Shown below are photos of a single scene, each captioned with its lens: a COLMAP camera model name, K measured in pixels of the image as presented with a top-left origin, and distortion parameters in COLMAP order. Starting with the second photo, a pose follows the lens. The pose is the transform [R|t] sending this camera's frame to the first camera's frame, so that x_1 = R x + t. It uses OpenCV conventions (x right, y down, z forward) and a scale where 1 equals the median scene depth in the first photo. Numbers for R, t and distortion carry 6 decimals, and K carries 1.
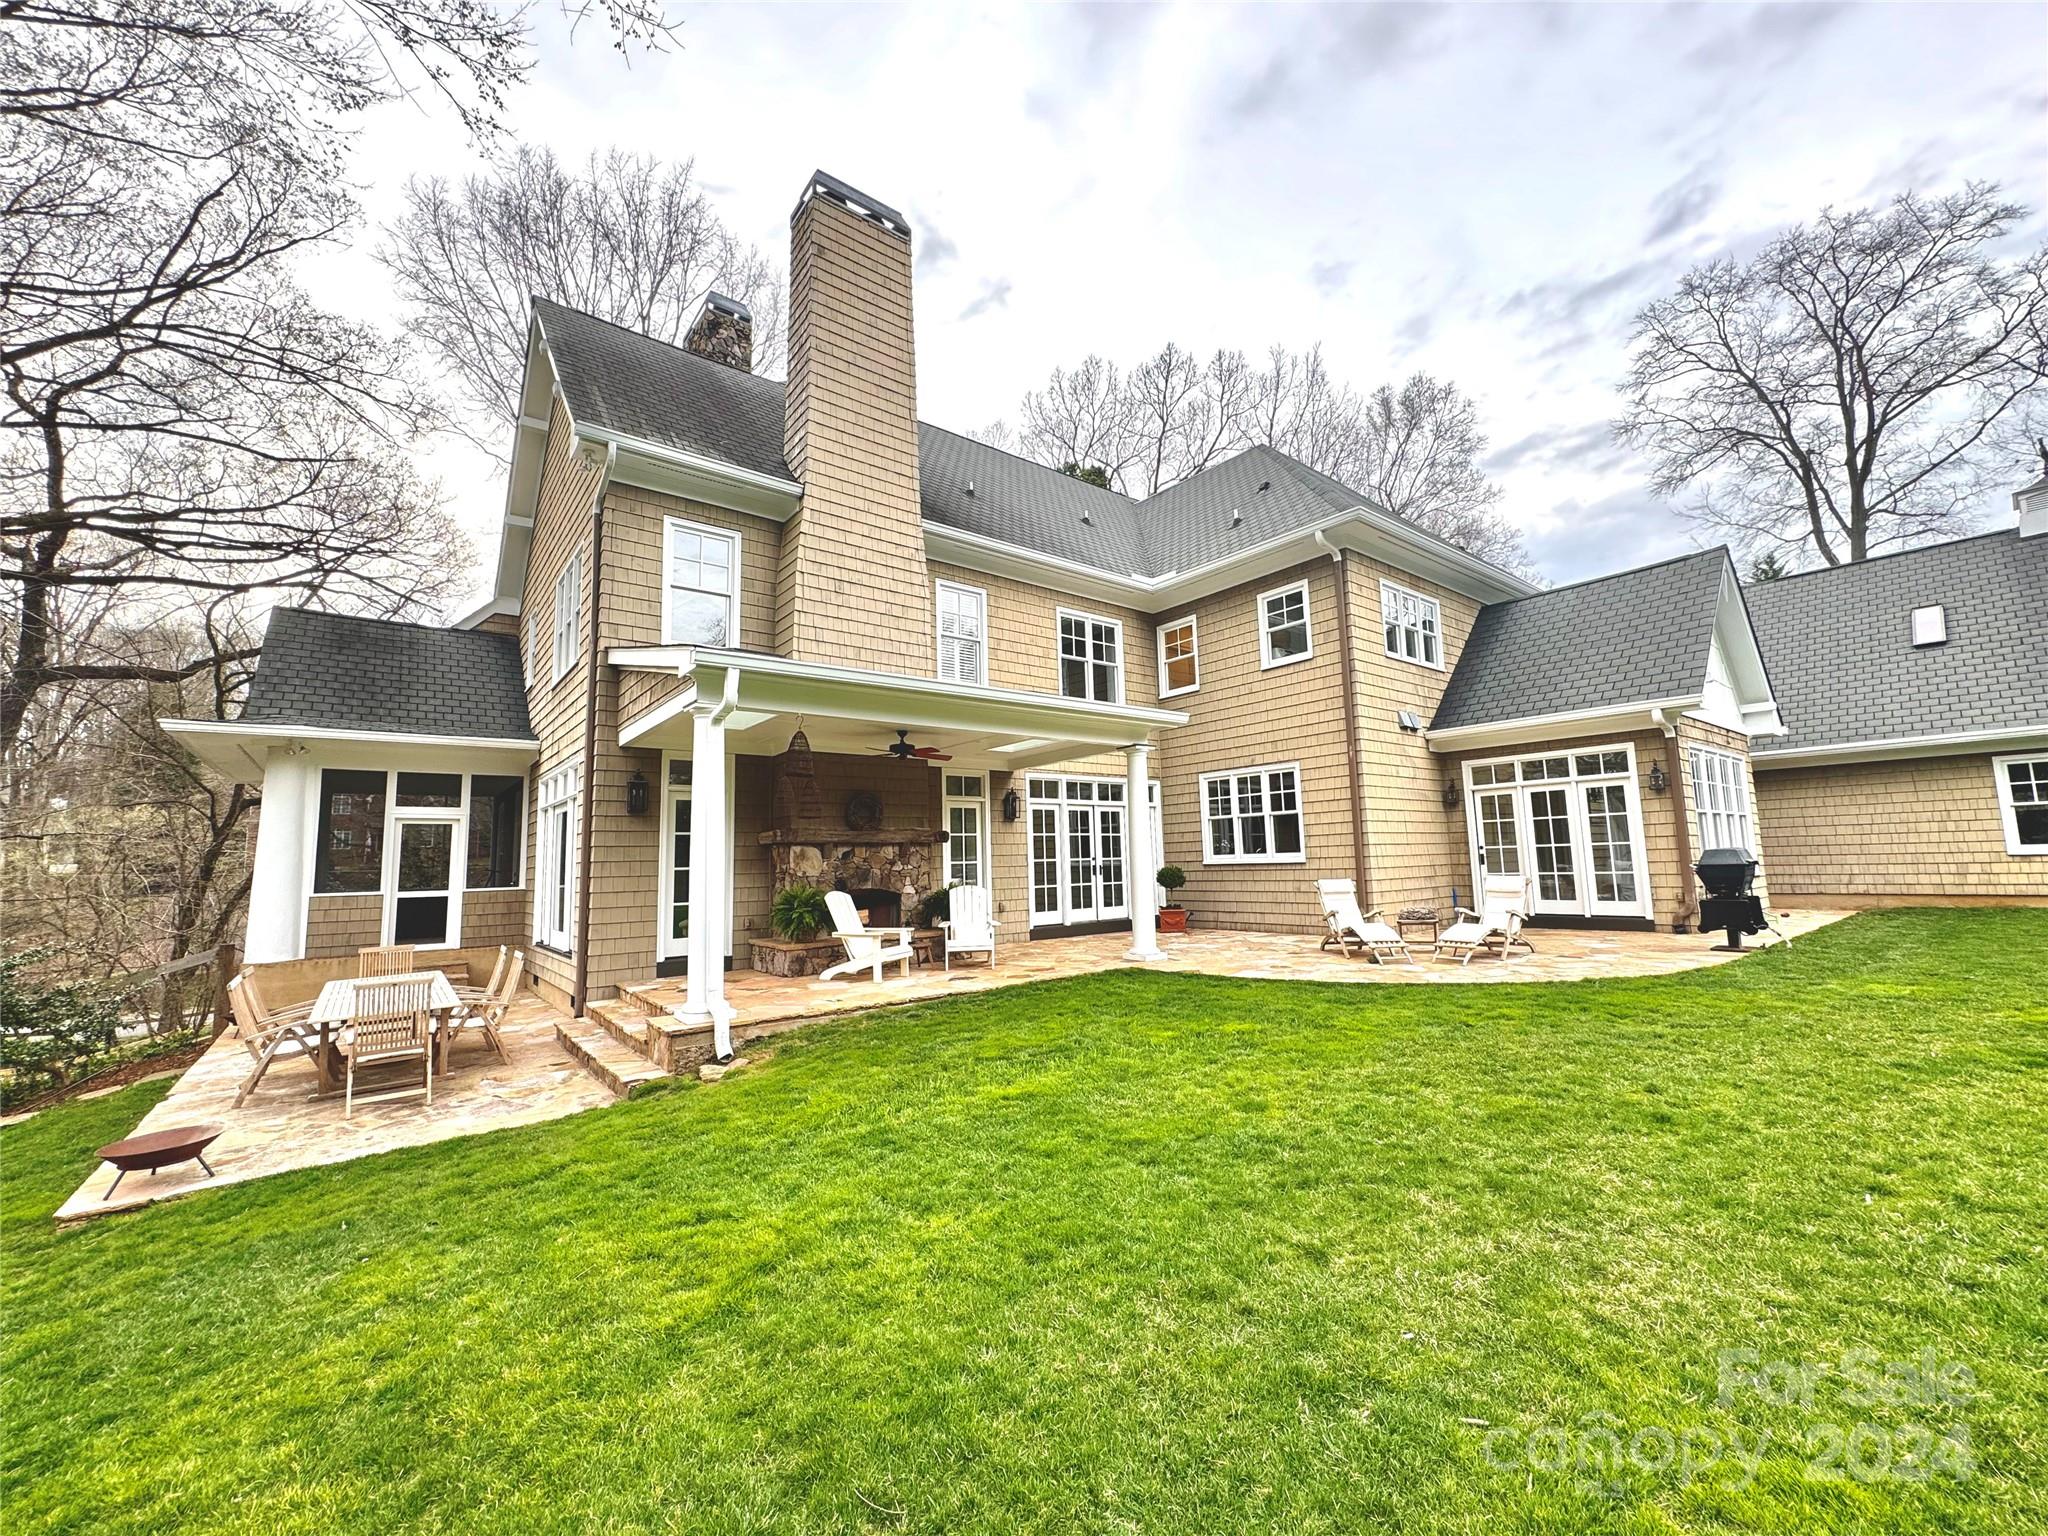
lens RADIAL K [[822.4, 0, 1017.4], [0, 822.4, 775.0], [0, 0, 1]] dist [-0.001957, -0.000073]
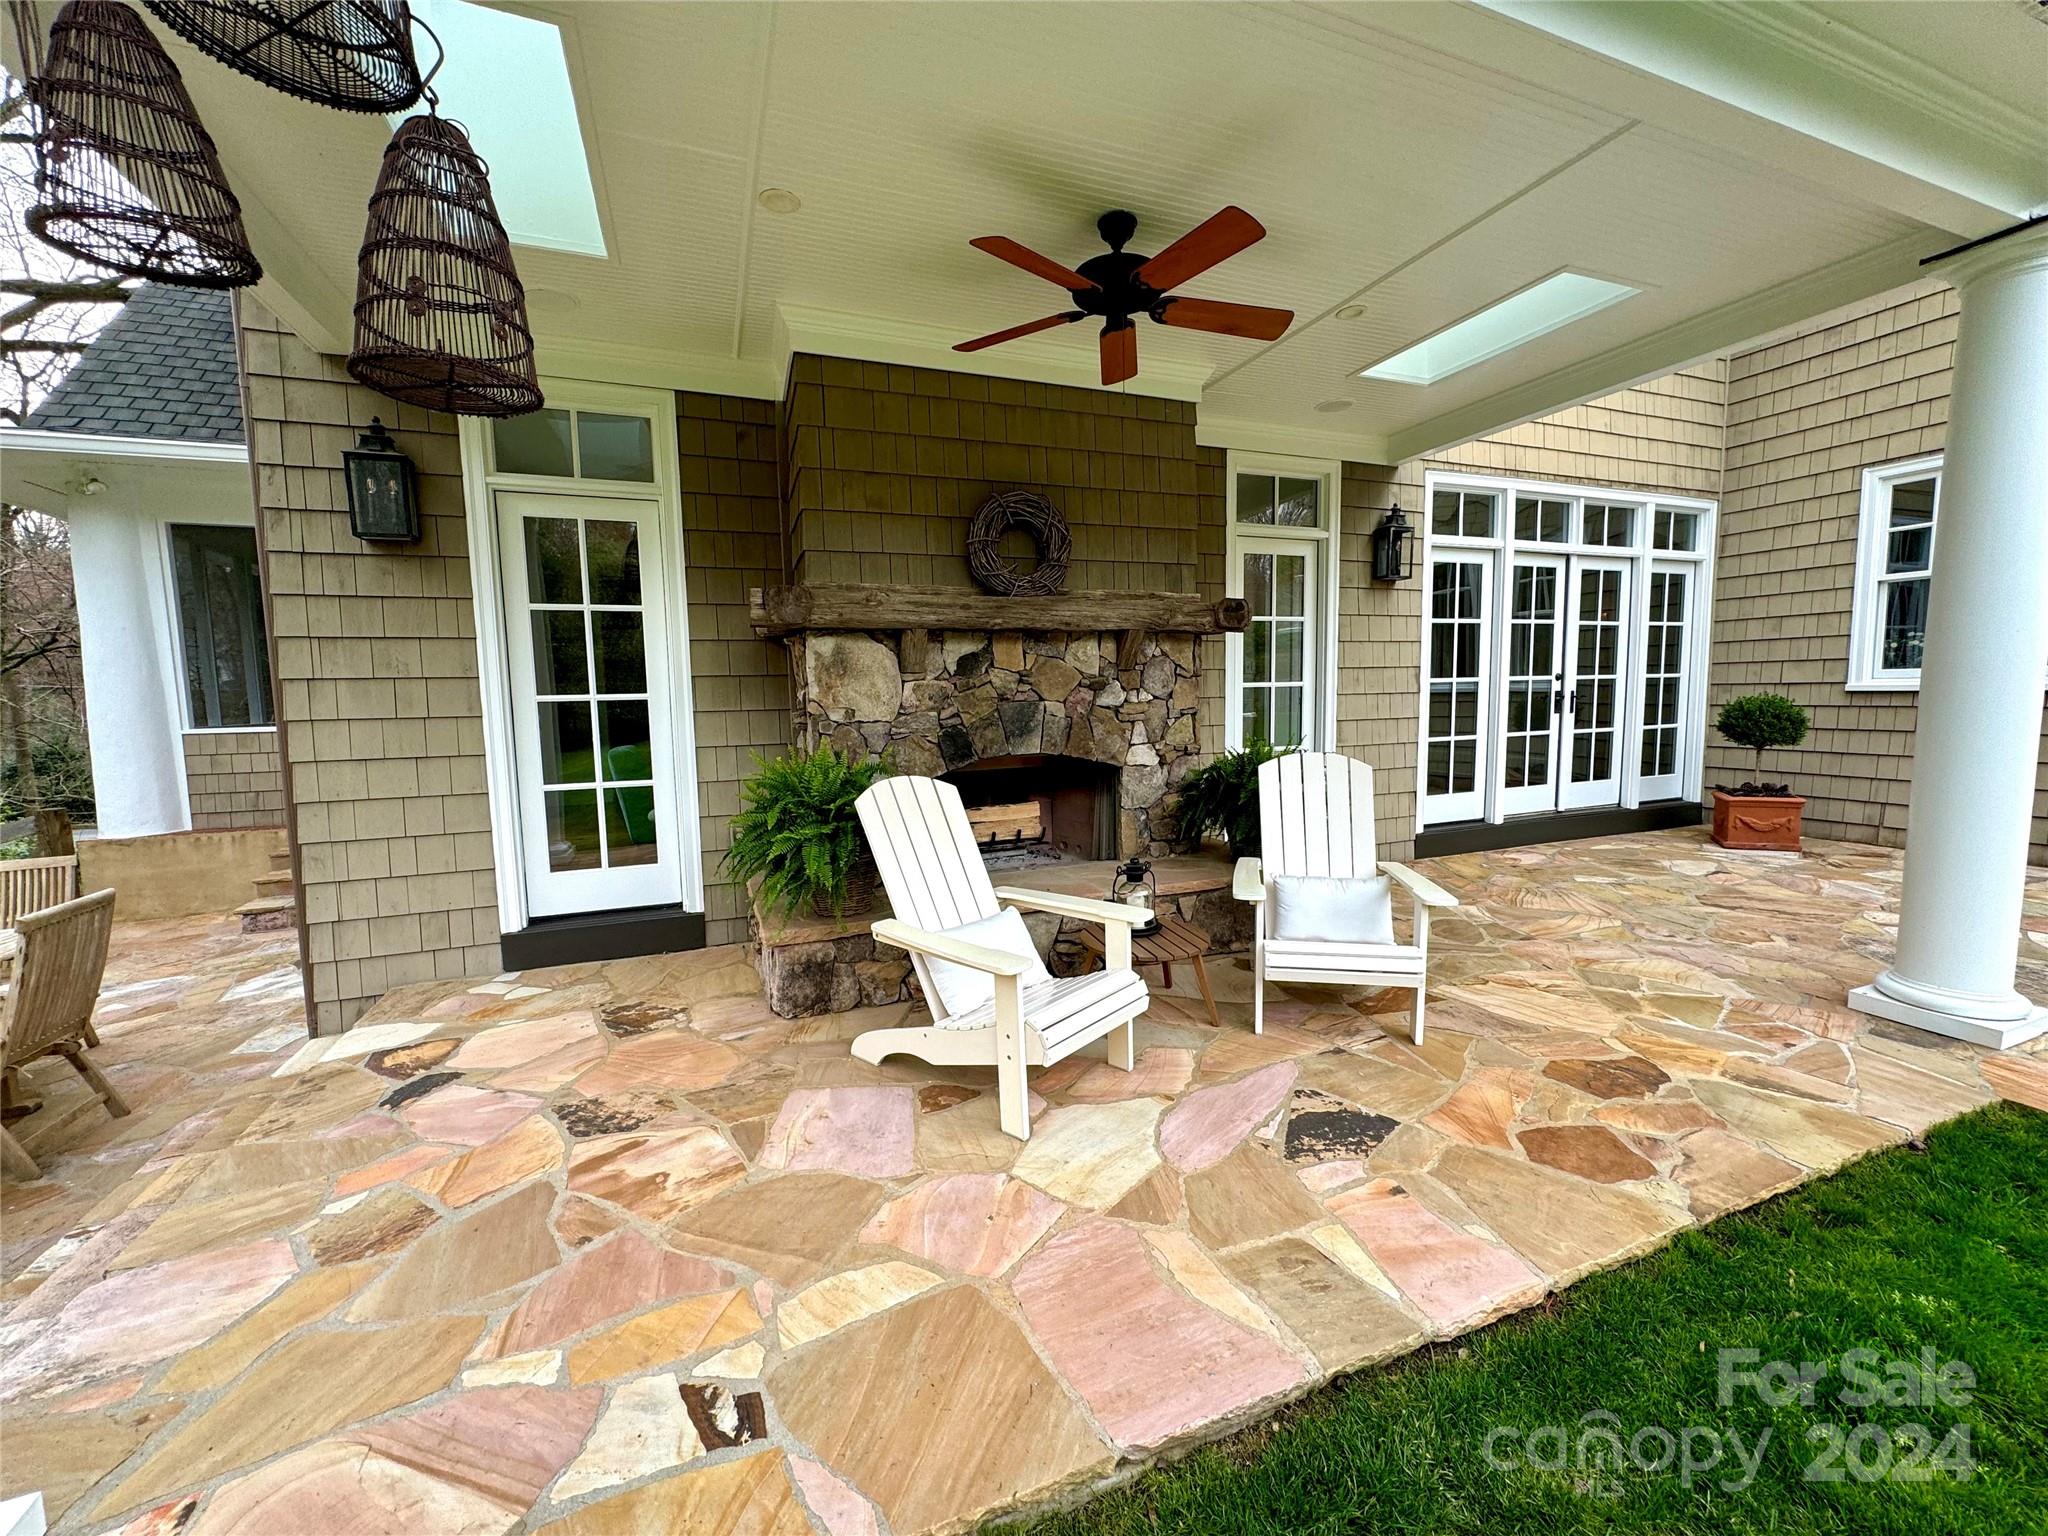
lens RADIAL K [[822.4, 0, 1013.5], [0, 822.4, 772.8], [0, 0, 1]] dist [-0.001957, -0.000073]
pose [[0.957211, 0.036497, -0.287081, -0.066591], [0.026161, 0.977040, 0.211443, 0.054690], [0.288206, -0.209906, 0.934279, 0.526333]]
